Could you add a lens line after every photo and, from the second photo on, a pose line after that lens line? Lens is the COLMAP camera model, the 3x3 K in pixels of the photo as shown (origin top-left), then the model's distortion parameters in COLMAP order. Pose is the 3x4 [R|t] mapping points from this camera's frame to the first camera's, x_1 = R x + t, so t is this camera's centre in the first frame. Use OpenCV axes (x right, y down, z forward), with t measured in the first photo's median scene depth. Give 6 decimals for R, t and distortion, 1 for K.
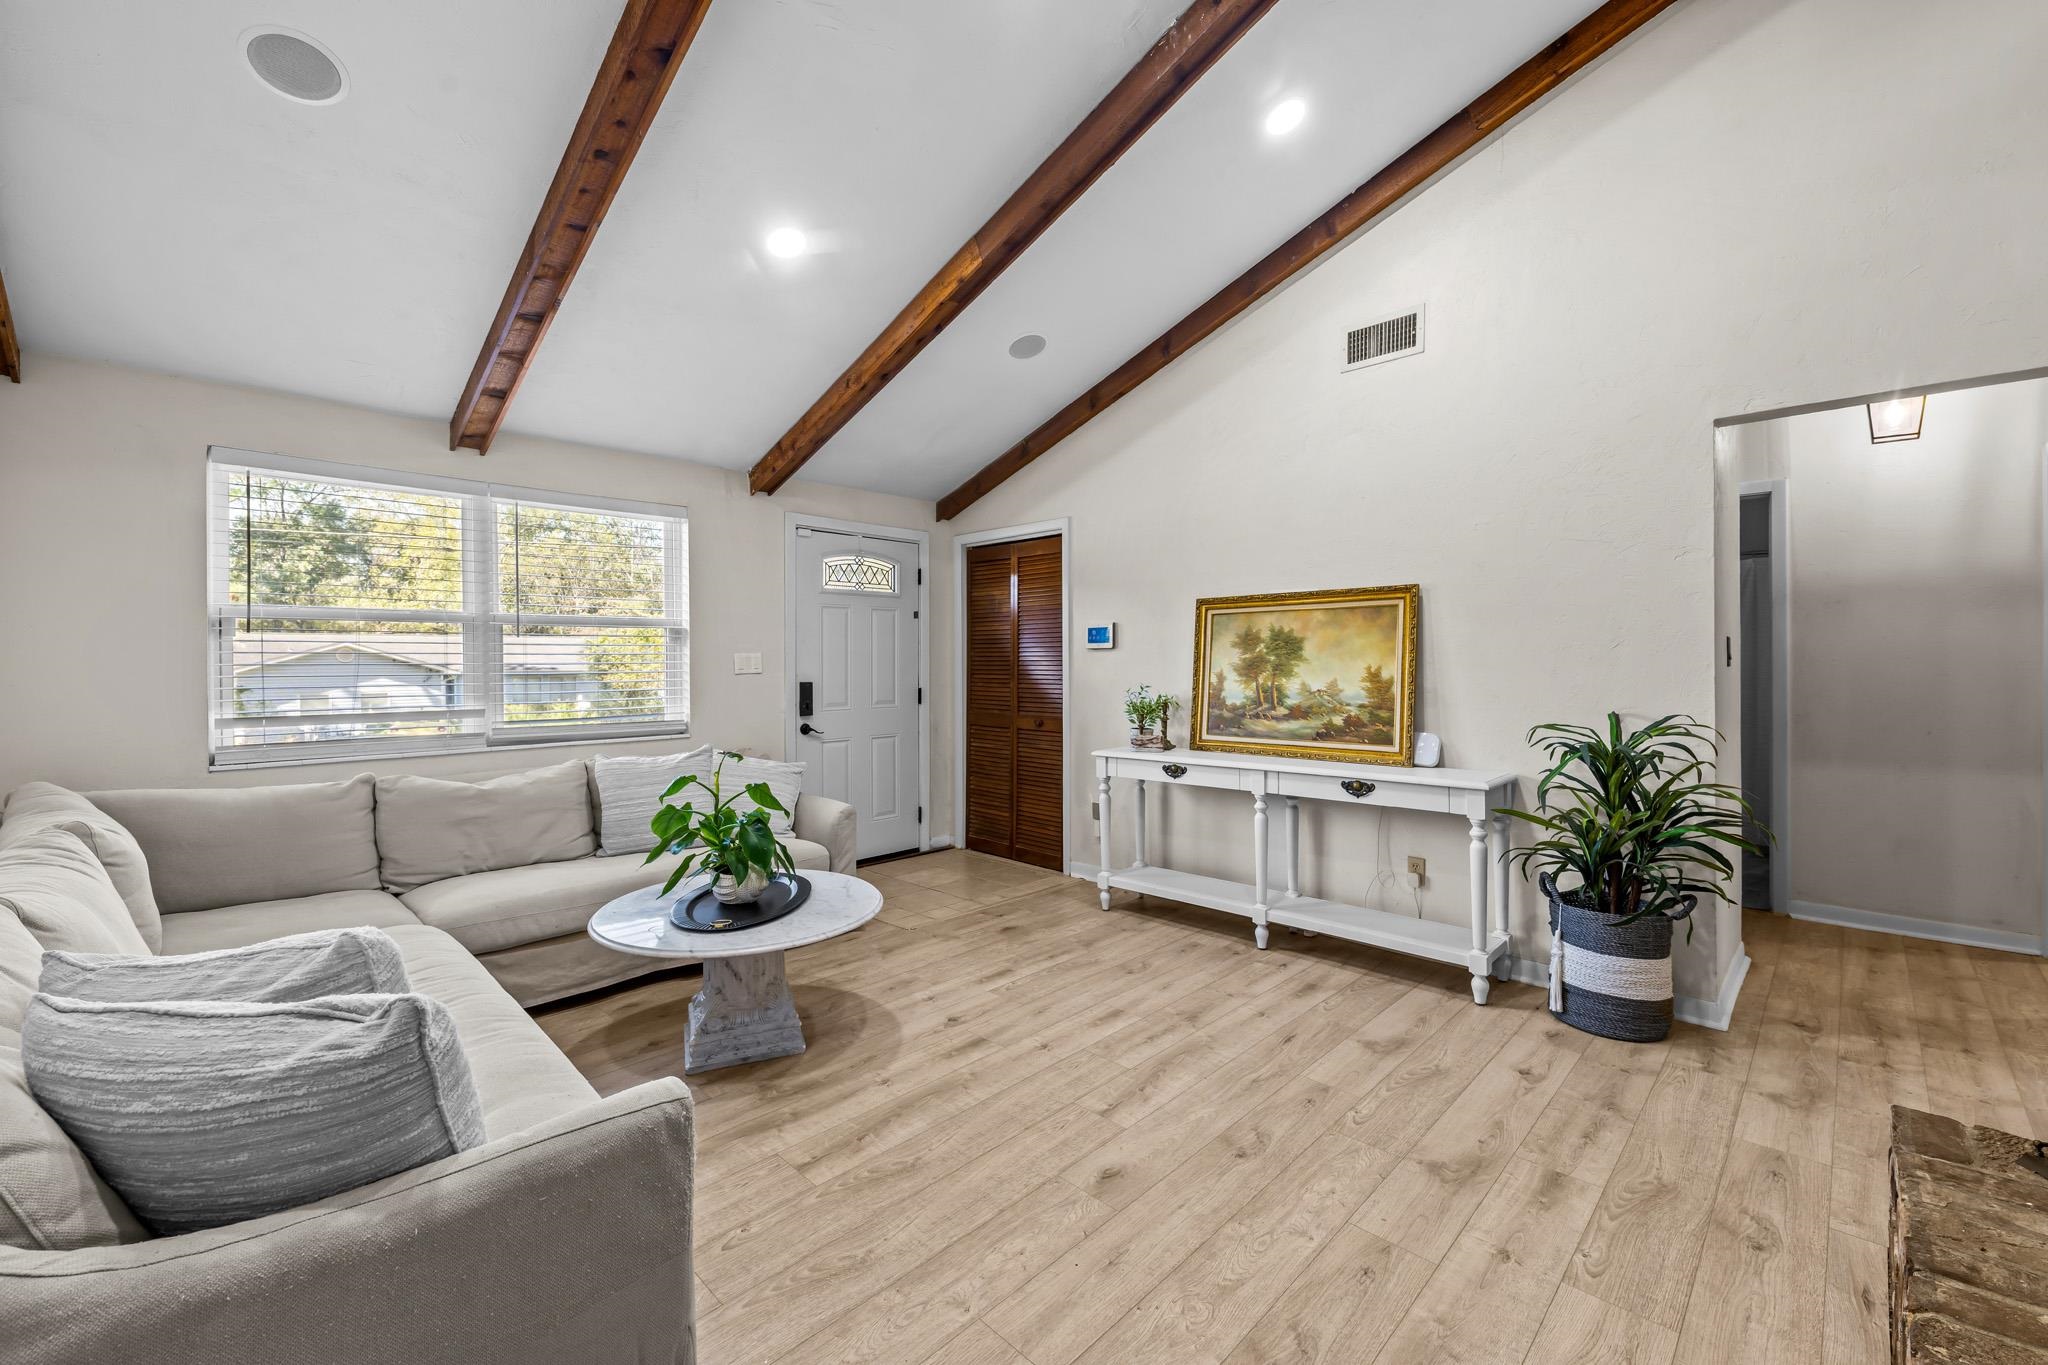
lens RADIAL K [[846.9, 0, 1042.5], [0, 846.9, 657.1], [0, 0, 1]] dist [-0.001883, -0.005293]
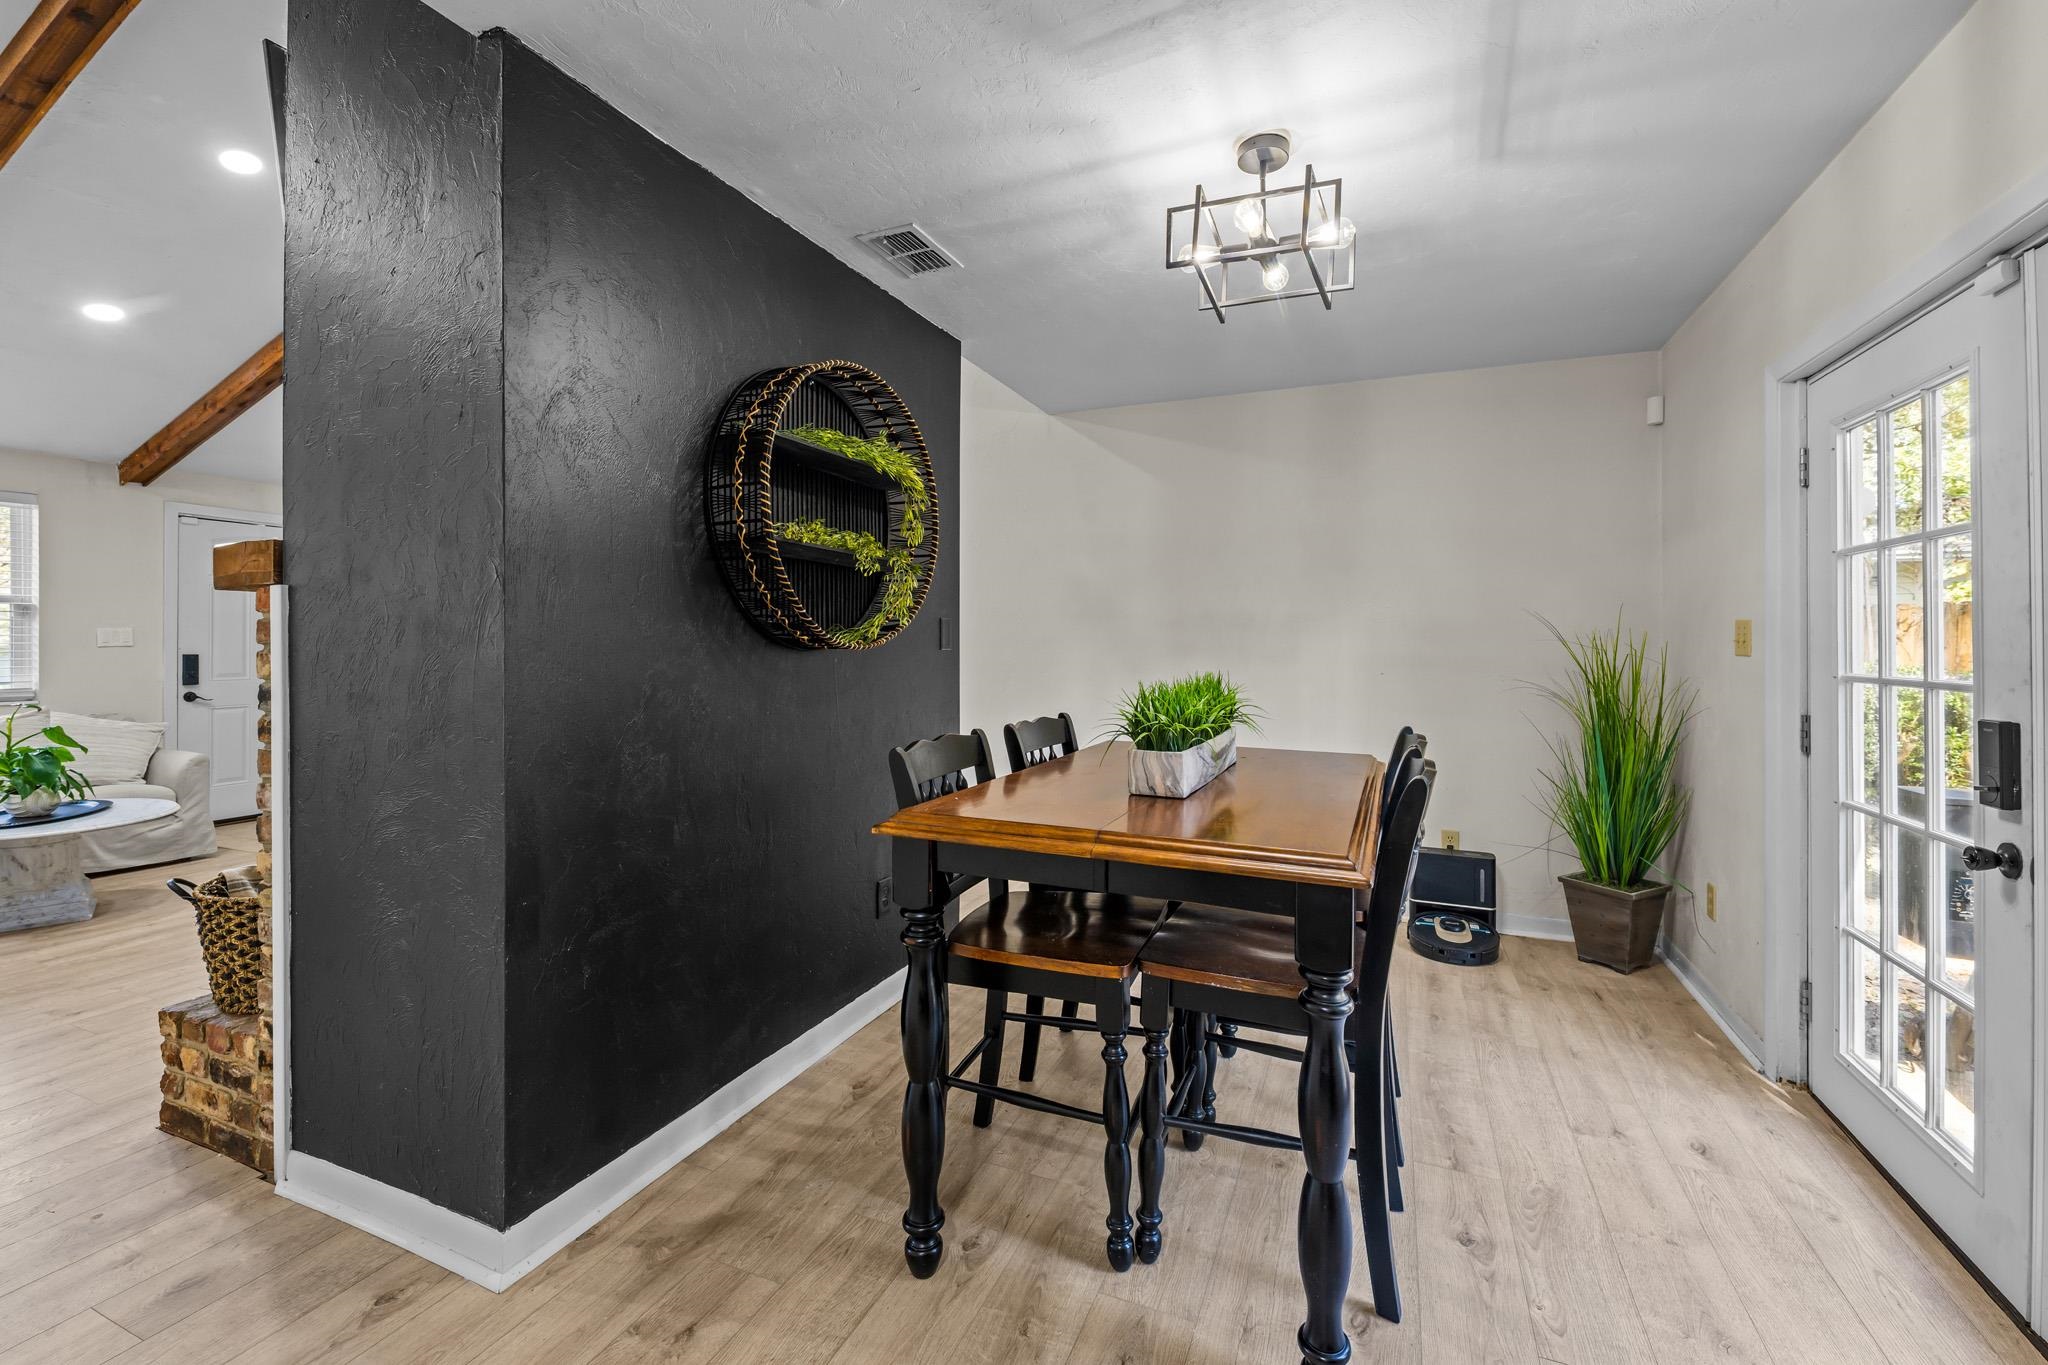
lens RADIAL K [[846.9, 0, 1050.3], [0, 846.9, 634.1], [0, 0, 1]] dist [-0.001883, -0.005293]
pose [[0.920589, 0.009701, 0.390412, 0.378115], [-0.009094, 0.999953, -0.003403, -0.004266], [-0.390427, -0.000418, 0.920634, -0.523715]]
